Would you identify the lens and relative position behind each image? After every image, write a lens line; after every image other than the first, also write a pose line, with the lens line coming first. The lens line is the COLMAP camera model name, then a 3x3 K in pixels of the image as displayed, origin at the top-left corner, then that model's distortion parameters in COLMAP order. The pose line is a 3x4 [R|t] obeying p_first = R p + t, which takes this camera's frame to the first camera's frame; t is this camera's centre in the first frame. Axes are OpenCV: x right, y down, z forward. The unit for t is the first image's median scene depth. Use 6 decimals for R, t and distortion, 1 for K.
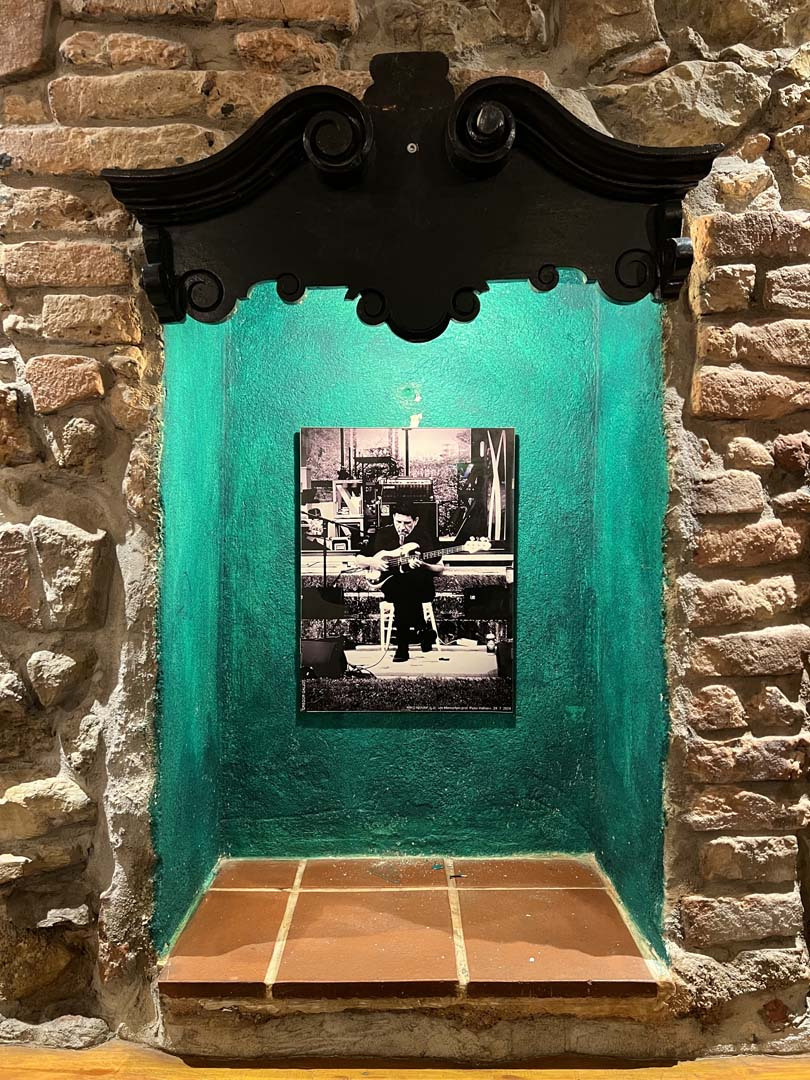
lens RADIAL K [[816.5, 0, 405.0], [0, 816.5, 540.0], [0, 0, 1]] dist [-0.006101, -0.011627]
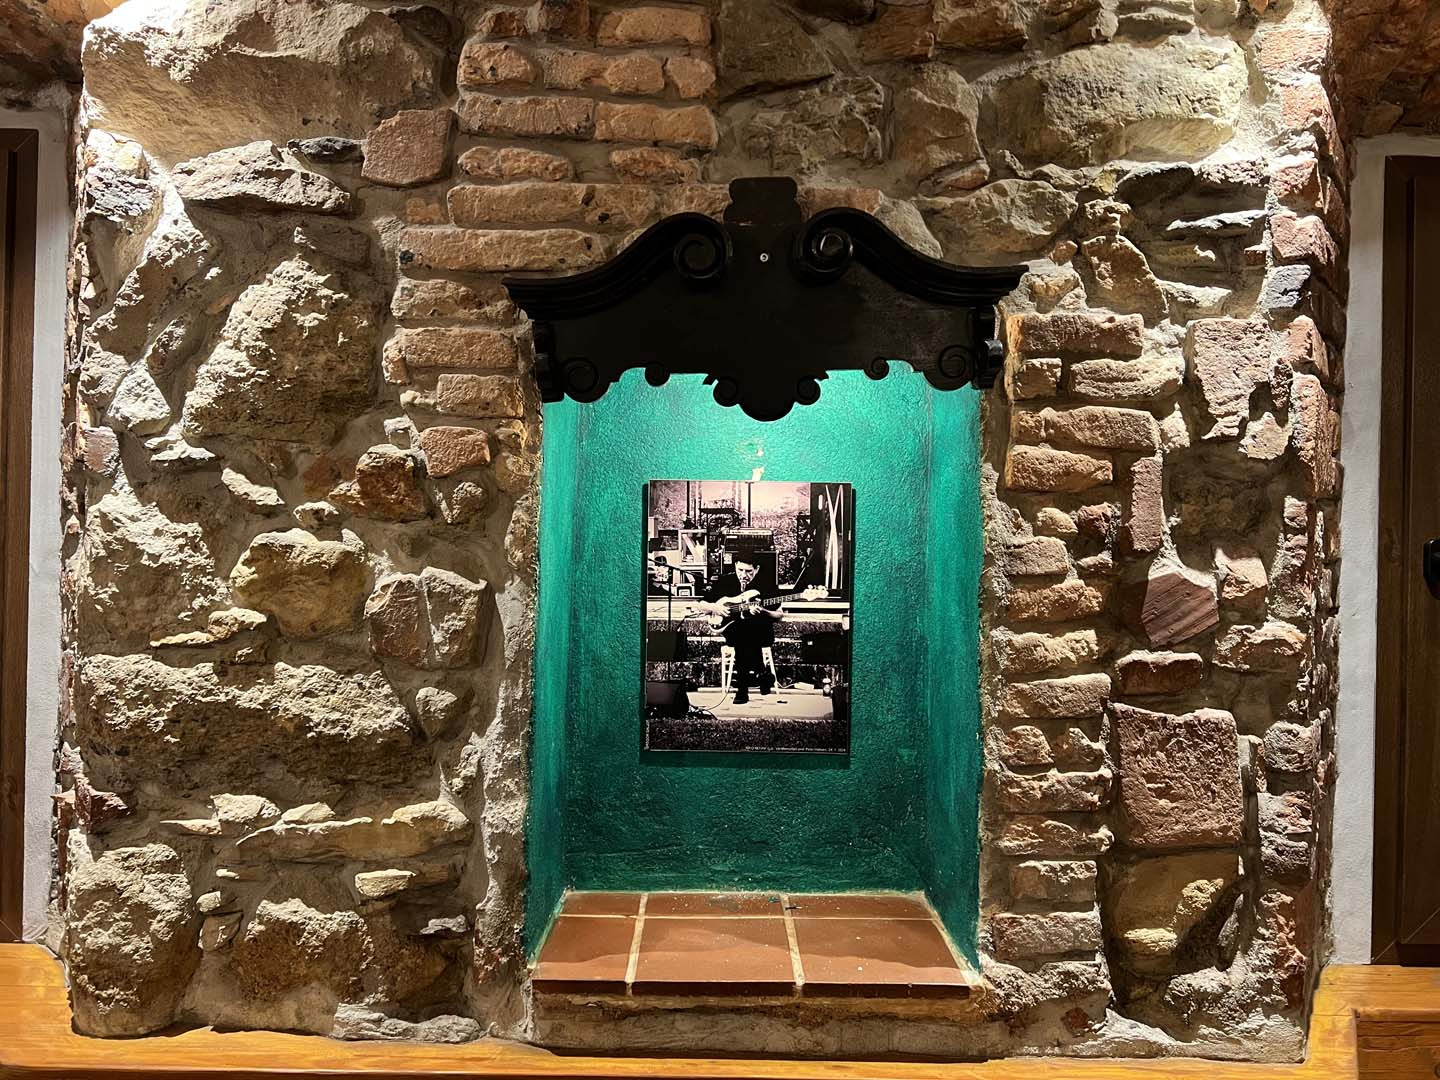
lens RADIAL K [[1088.7, 0, 714.1], [0, 1088.7, 523.3], [0, 0, 1]] dist [-0.006101, -0.011627]
pose [[0.999894, 0.014551, -0.000316, -0.054340], [-0.014554, 0.999475, -0.028946, -0.052969], [-0.000105, 0.028947, 0.999581, -0.516934]]
